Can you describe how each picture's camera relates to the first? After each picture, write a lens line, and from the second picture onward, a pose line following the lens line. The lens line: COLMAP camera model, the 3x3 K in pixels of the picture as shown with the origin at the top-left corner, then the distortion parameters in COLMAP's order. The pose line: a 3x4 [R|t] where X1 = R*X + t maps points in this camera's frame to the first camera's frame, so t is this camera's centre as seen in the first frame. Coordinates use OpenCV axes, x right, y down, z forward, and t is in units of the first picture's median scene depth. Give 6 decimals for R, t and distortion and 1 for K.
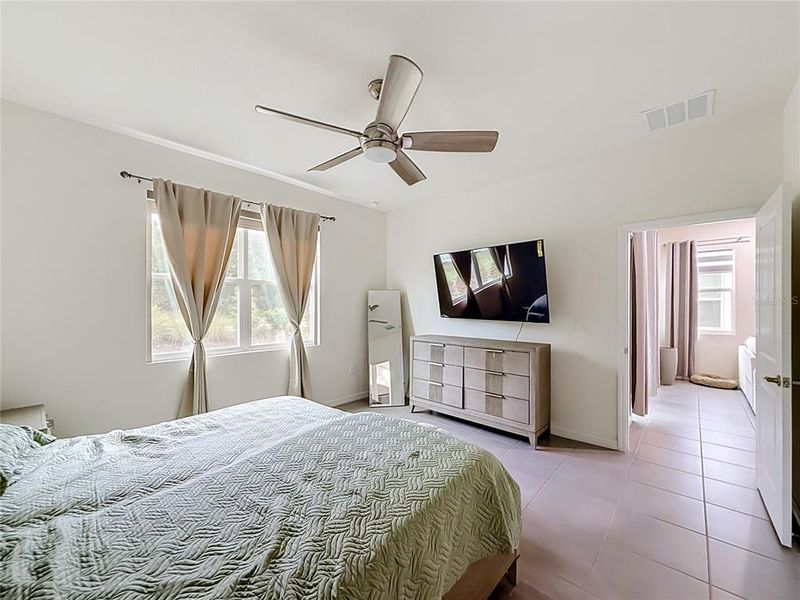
lens RADIAL K [[327.3, 0, 400.0], [0, 327.3, 300.0], [0, 0, 1]] dist [-0.002136, -0.000092]
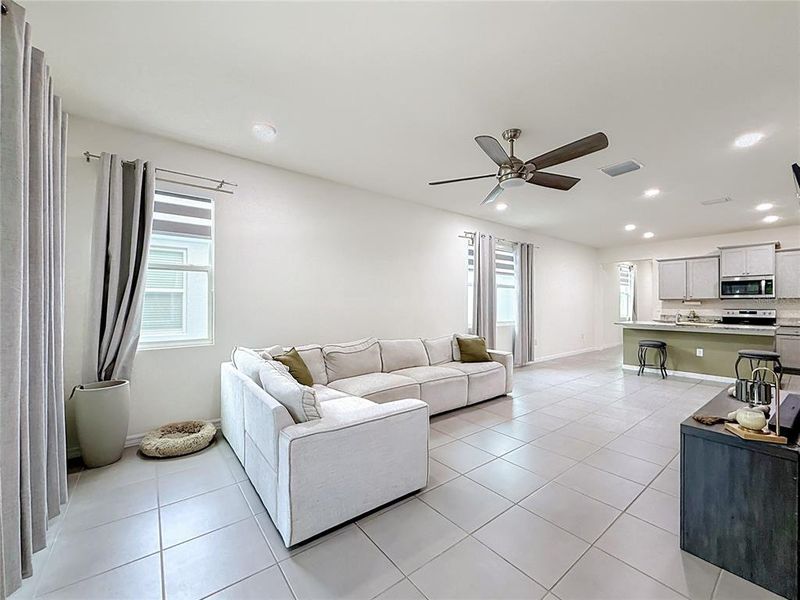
lens RADIAL K [[324.8, 0, 399.2], [0, 324.8, 307.4], [0, 0, 1]] dist [-0.000251, 0.000034]
pose [[0.176061, -0.012038, 0.984306, 0.488976], [-0.009173, 0.999862, 0.013869, 0.027706], [-0.984336, -0.011471, 0.175927, 0.547692]]
